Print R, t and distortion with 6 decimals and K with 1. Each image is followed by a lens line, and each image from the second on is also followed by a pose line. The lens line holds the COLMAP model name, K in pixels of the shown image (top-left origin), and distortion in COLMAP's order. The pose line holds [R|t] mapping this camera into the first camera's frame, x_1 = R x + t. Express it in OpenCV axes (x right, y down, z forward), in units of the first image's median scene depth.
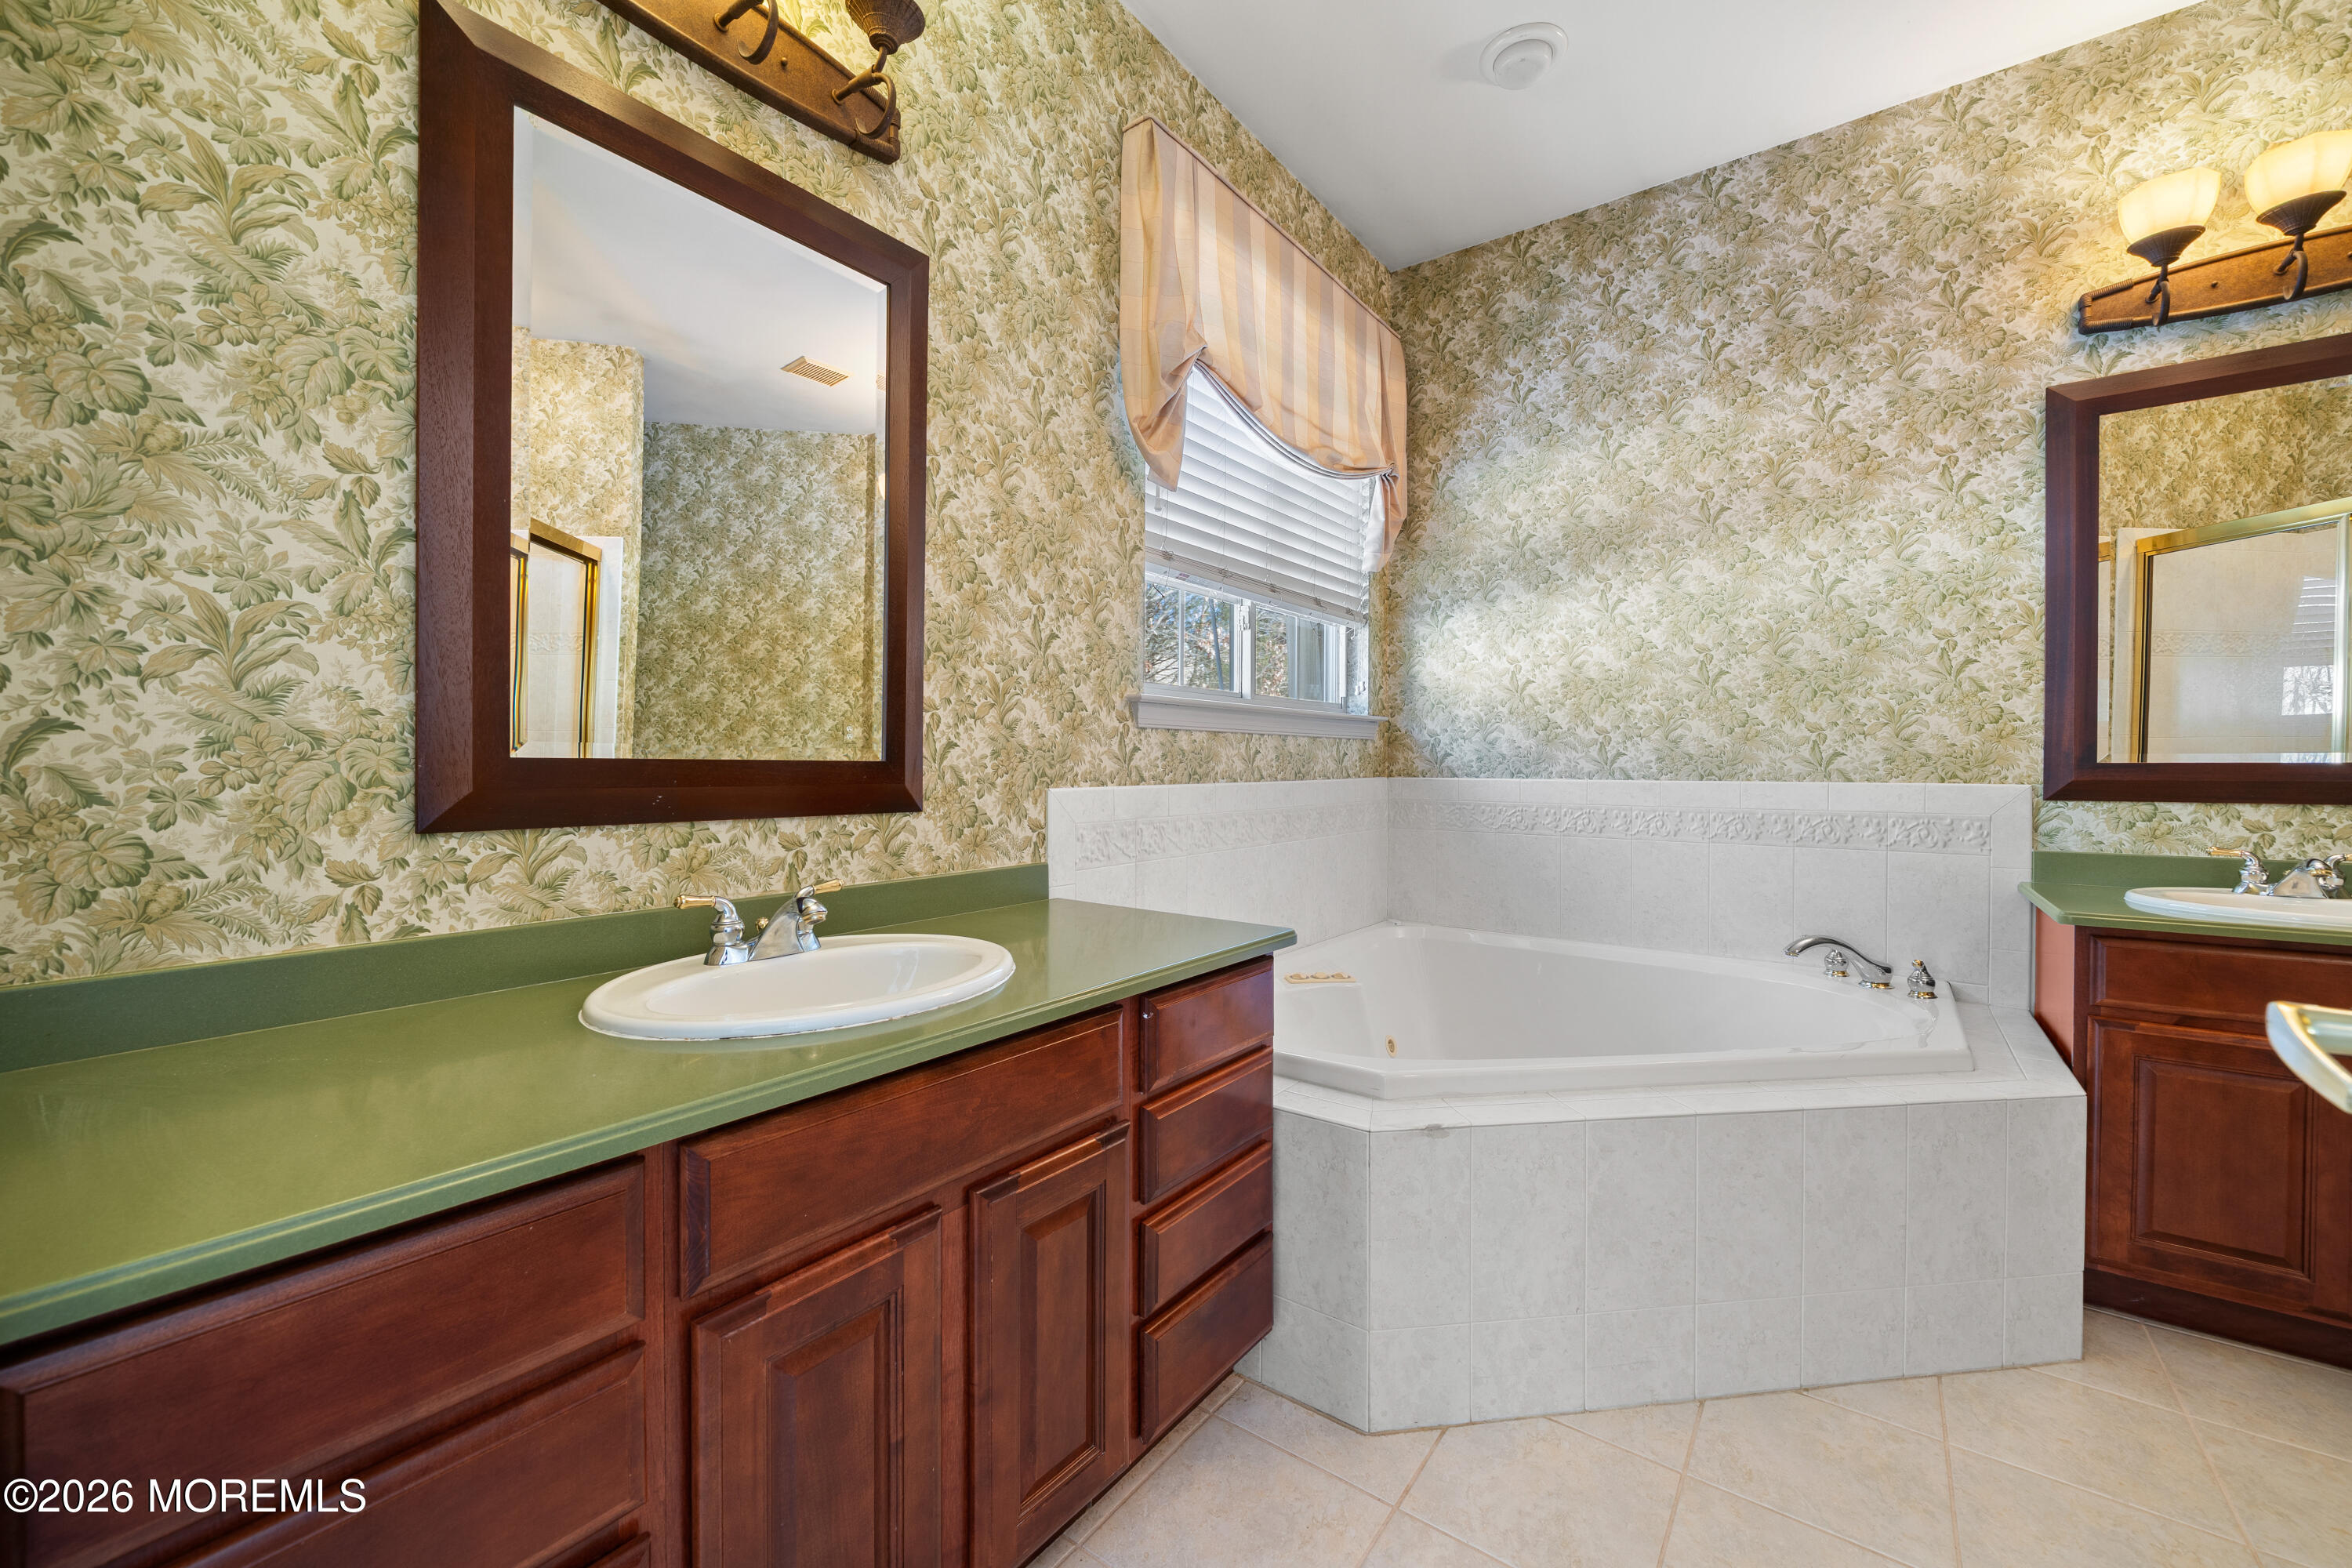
lens RADIAL K [[926.4, 0, 1169.5], [0, 926.4, 764.1], [0, 0, 1]] dist [-0.003675, -0.000488]
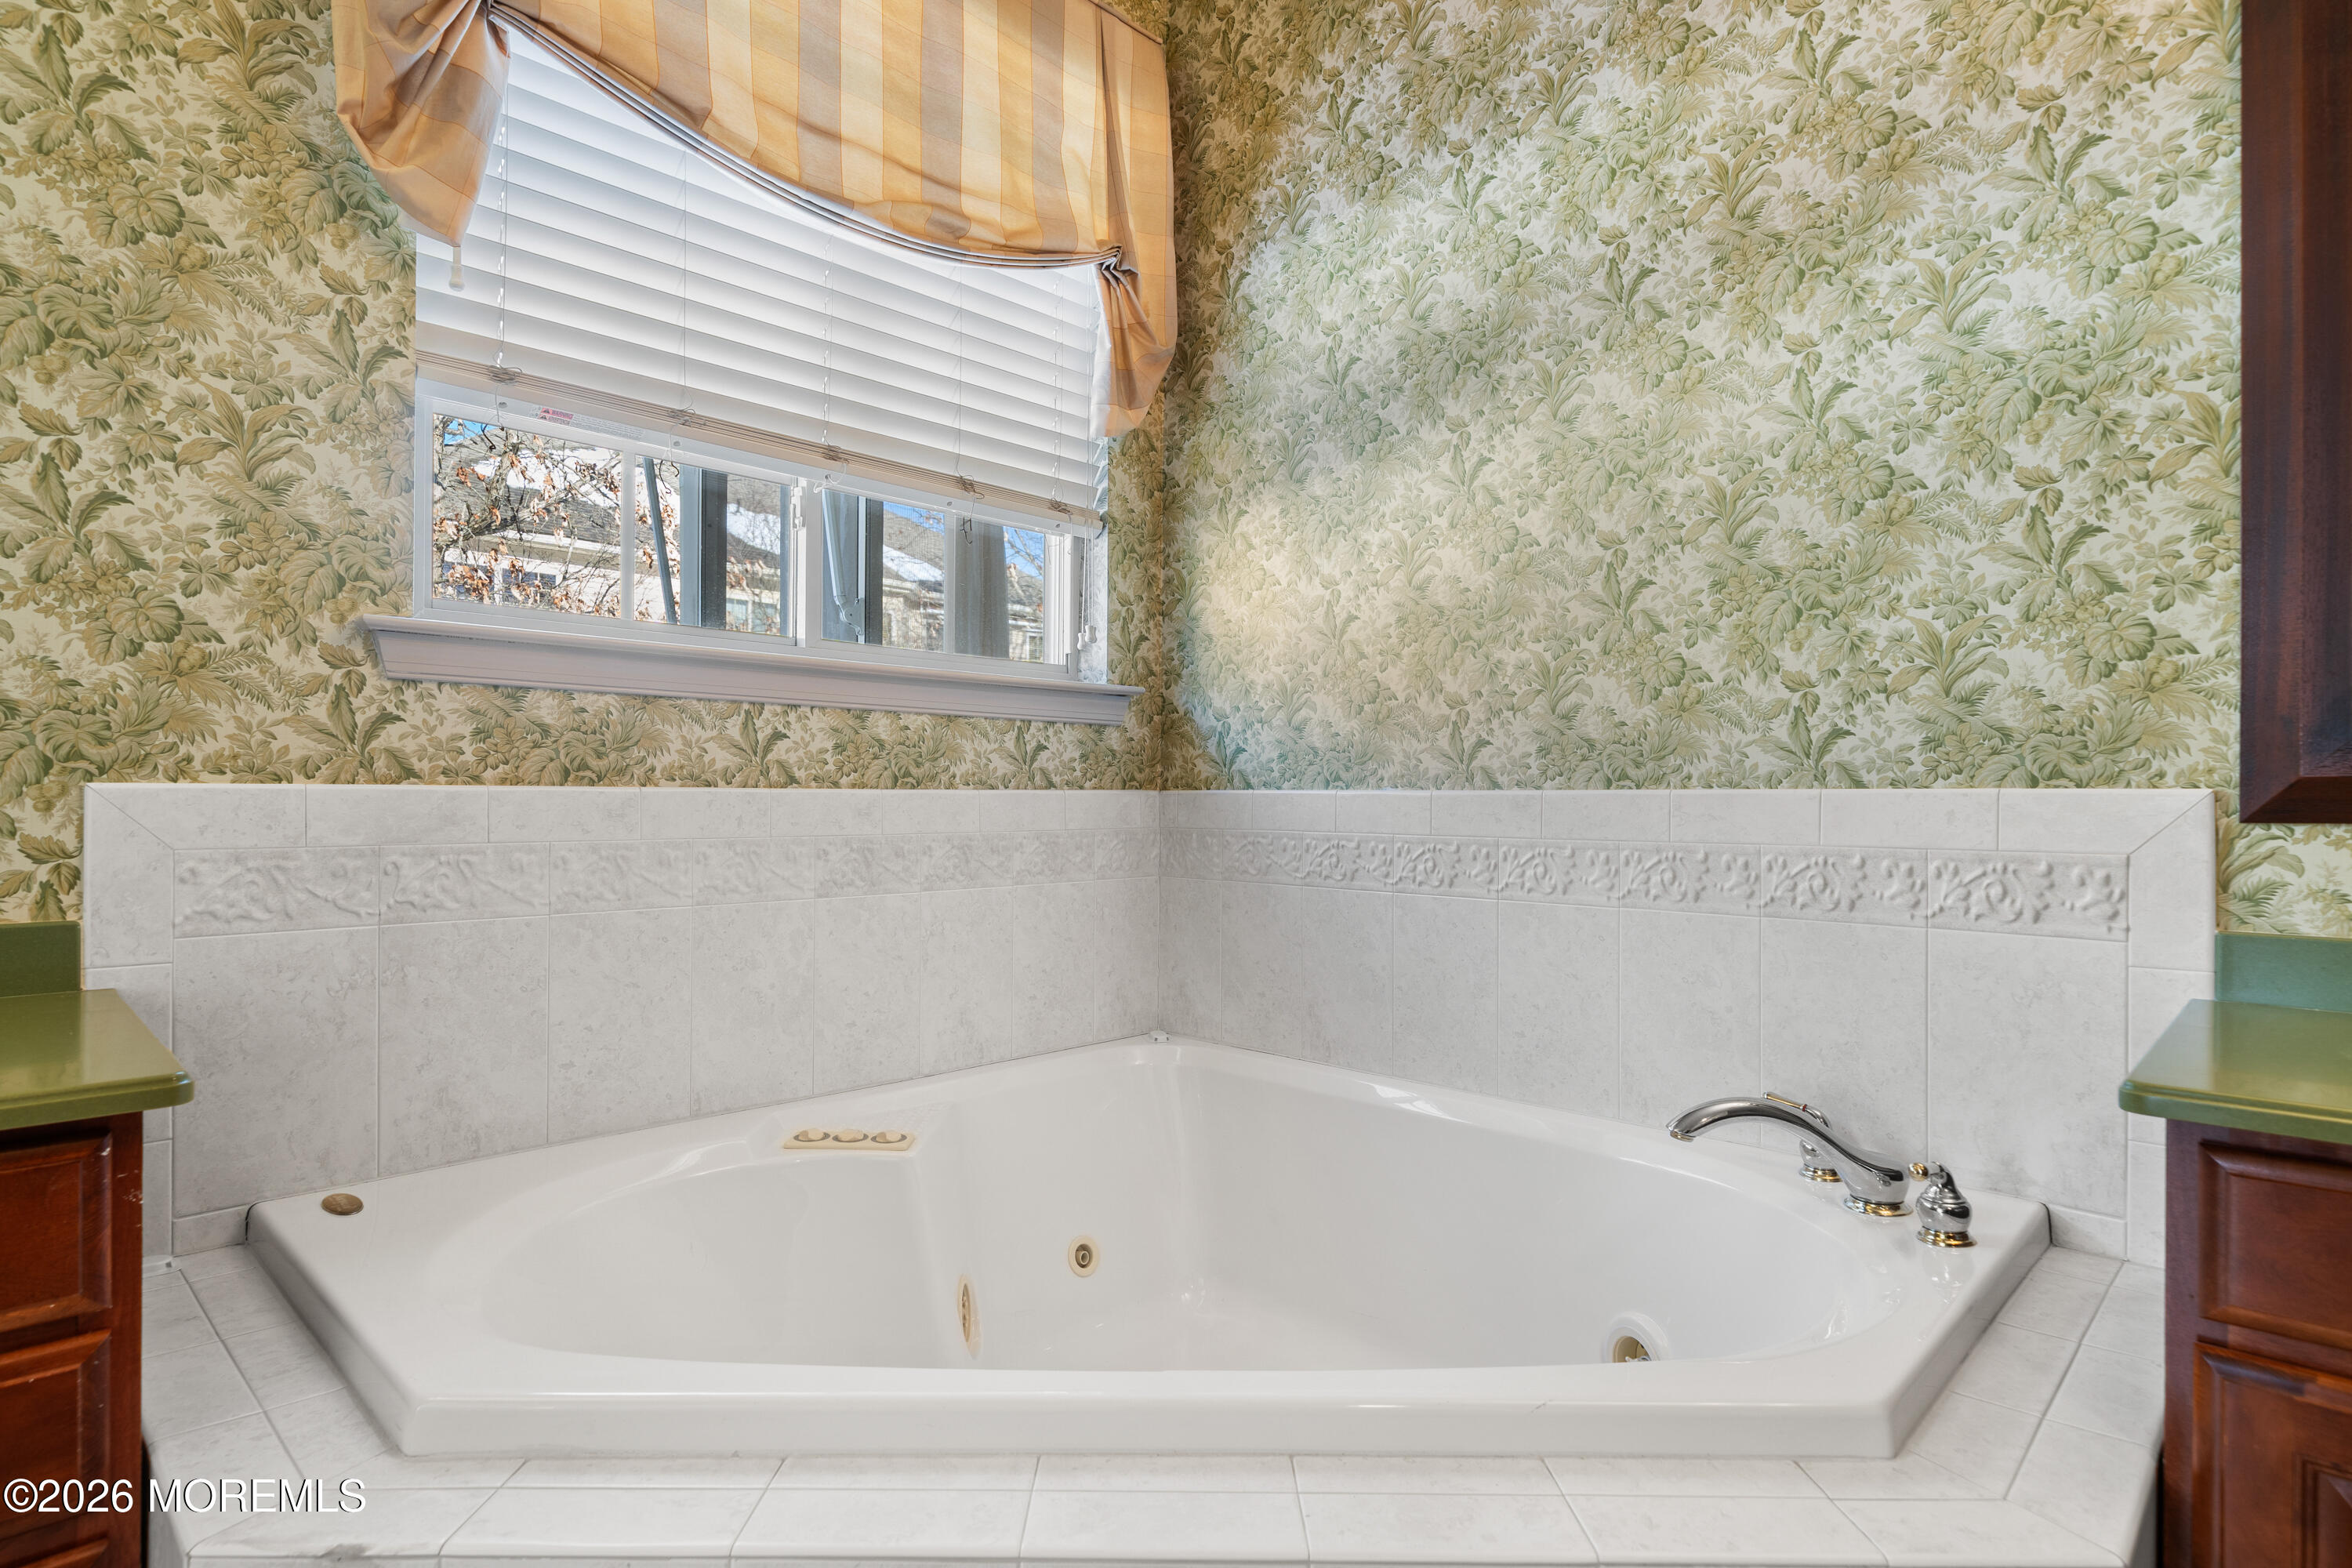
lens RADIAL K [[1220.6, 0, 1167.4], [0, 1220.6, 789.8], [0, 0, 1]] dist [-0.000346, 0.000192]
pose [[0.991723, 0.002278, -0.128378, 0.485834], [-0.003377, 0.999960, -0.008340, 0.029158], [0.128353, 0.008705, 0.991690, 0.323010]]
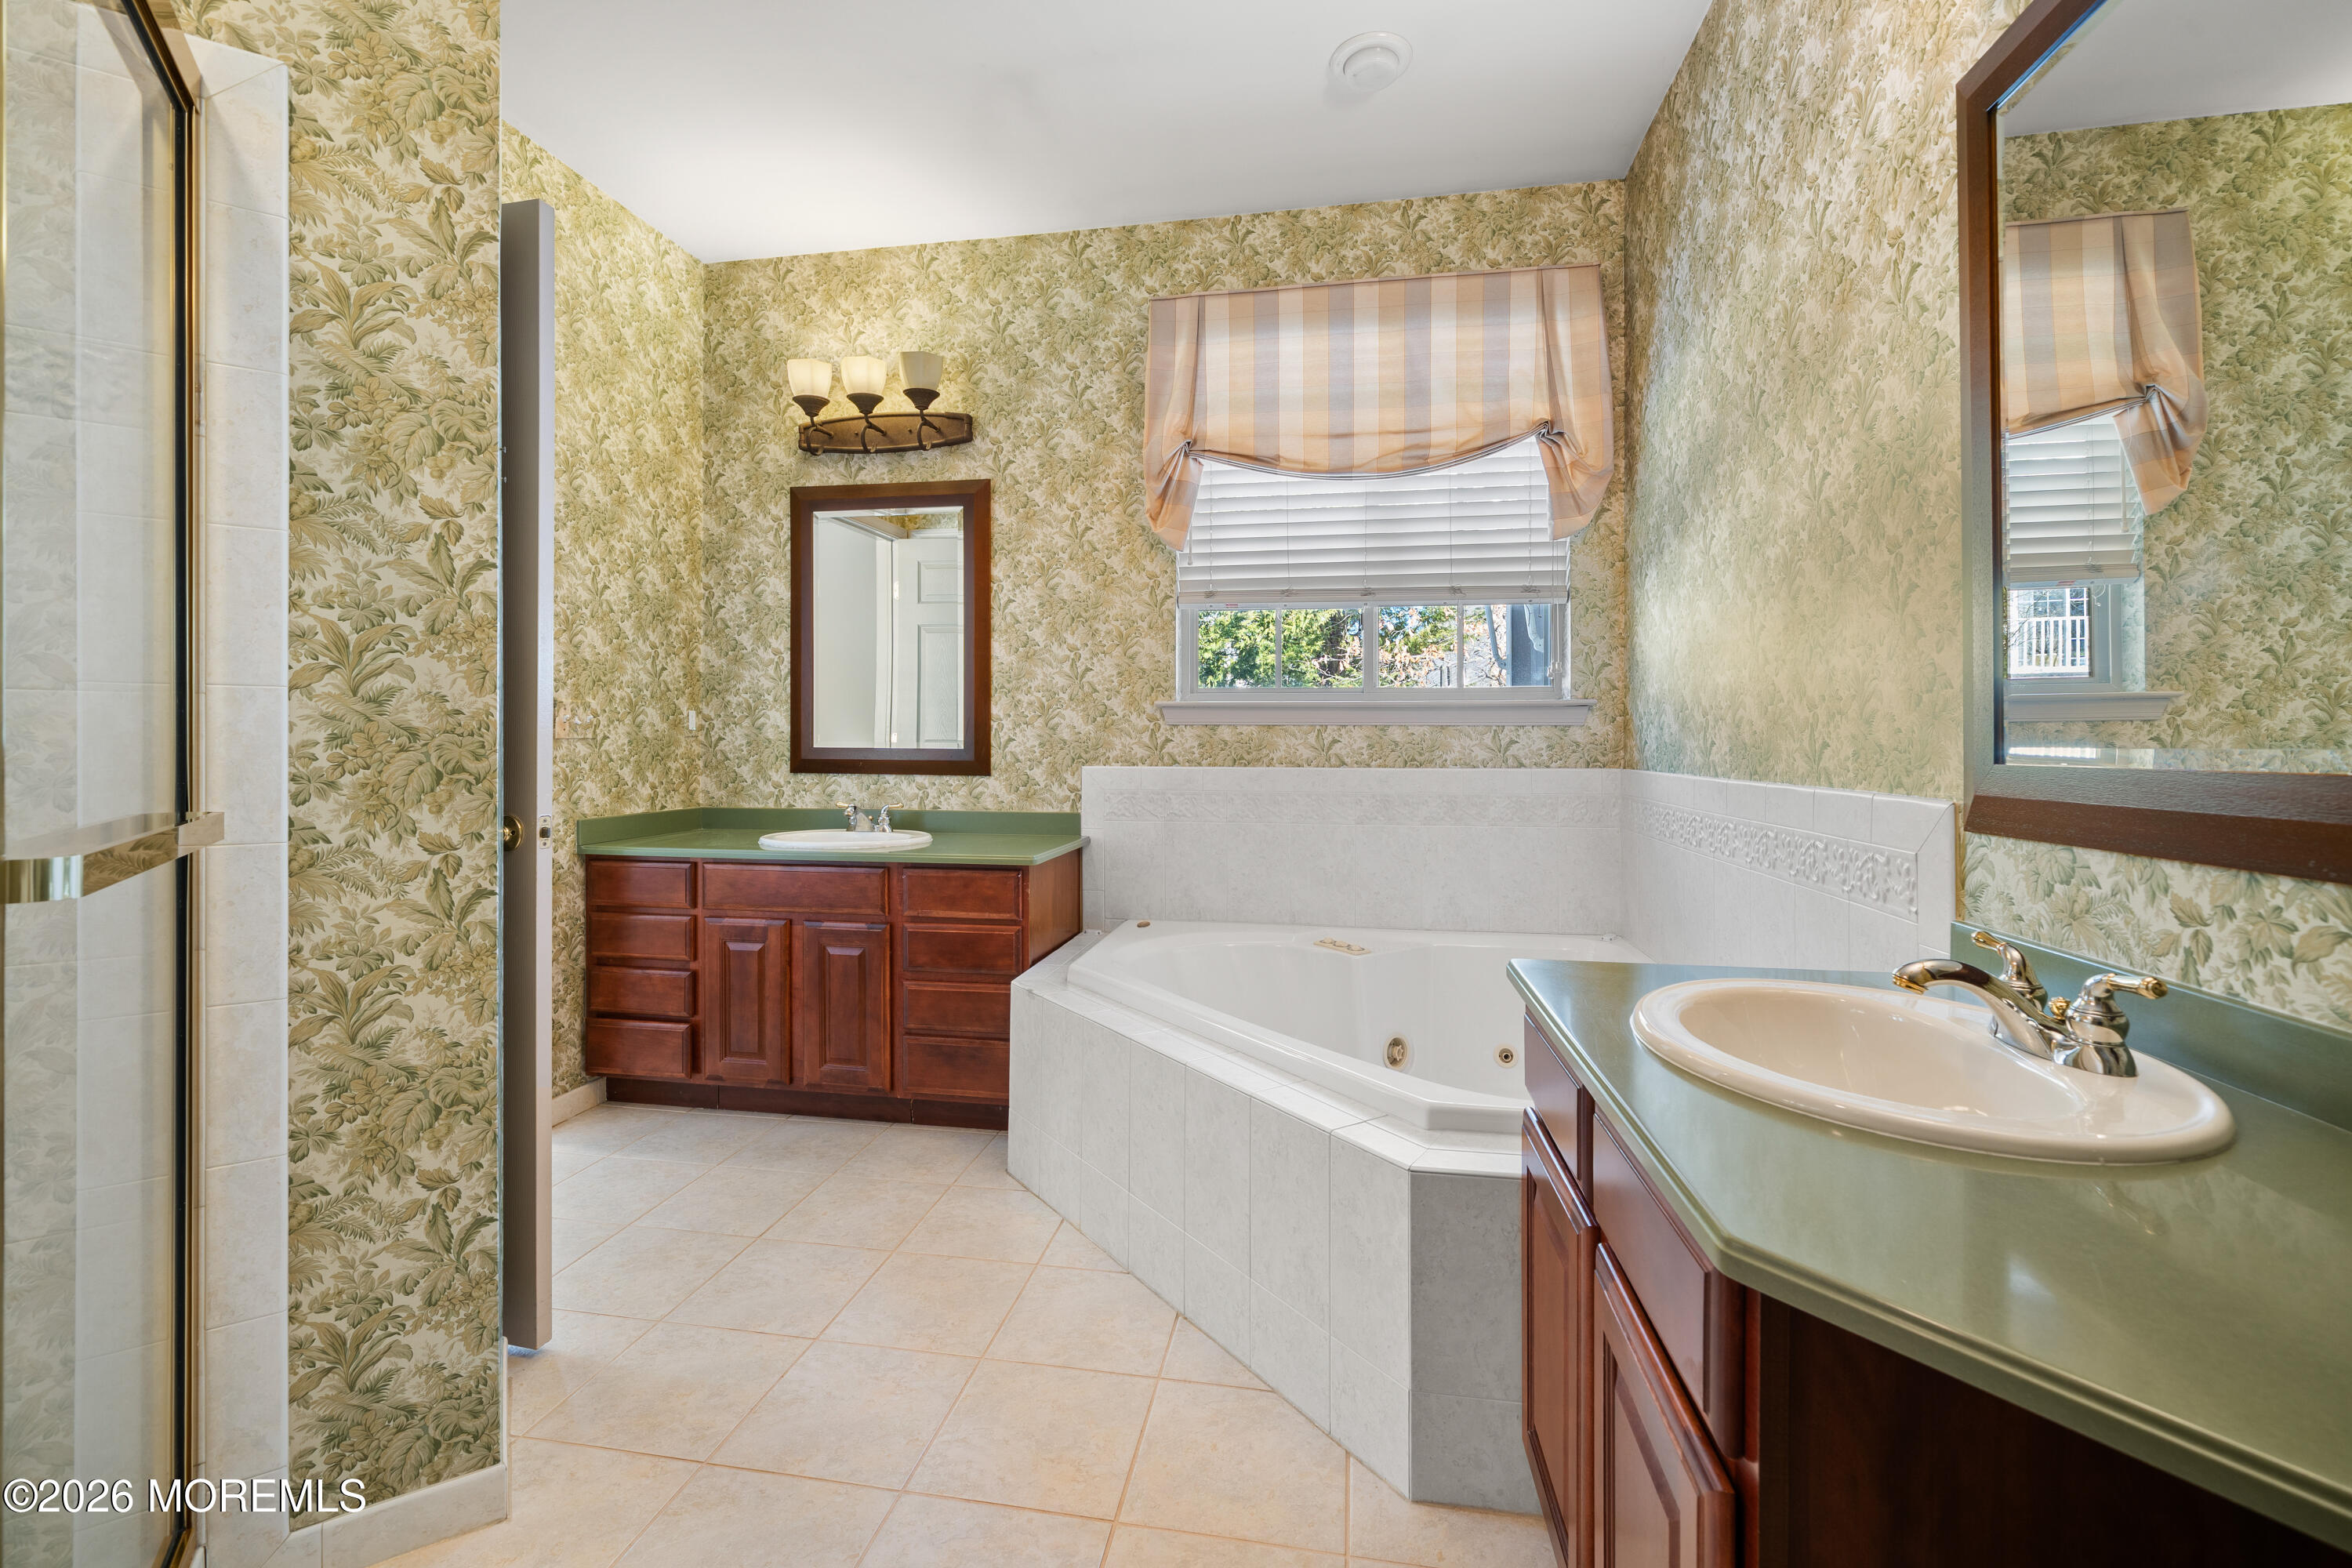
lens RADIAL K [[994.4, 0, 1176.1], [0, 994.4, 732.3], [0, 0, 1]] dist [-0.000149, -0.000020]
pose [[0.456067, -0.008382, -0.889906, 1.232927], [-0.003120, 0.999934, -0.011017, -0.011217], [0.889940, 0.007801, 0.456011, 0.306736]]
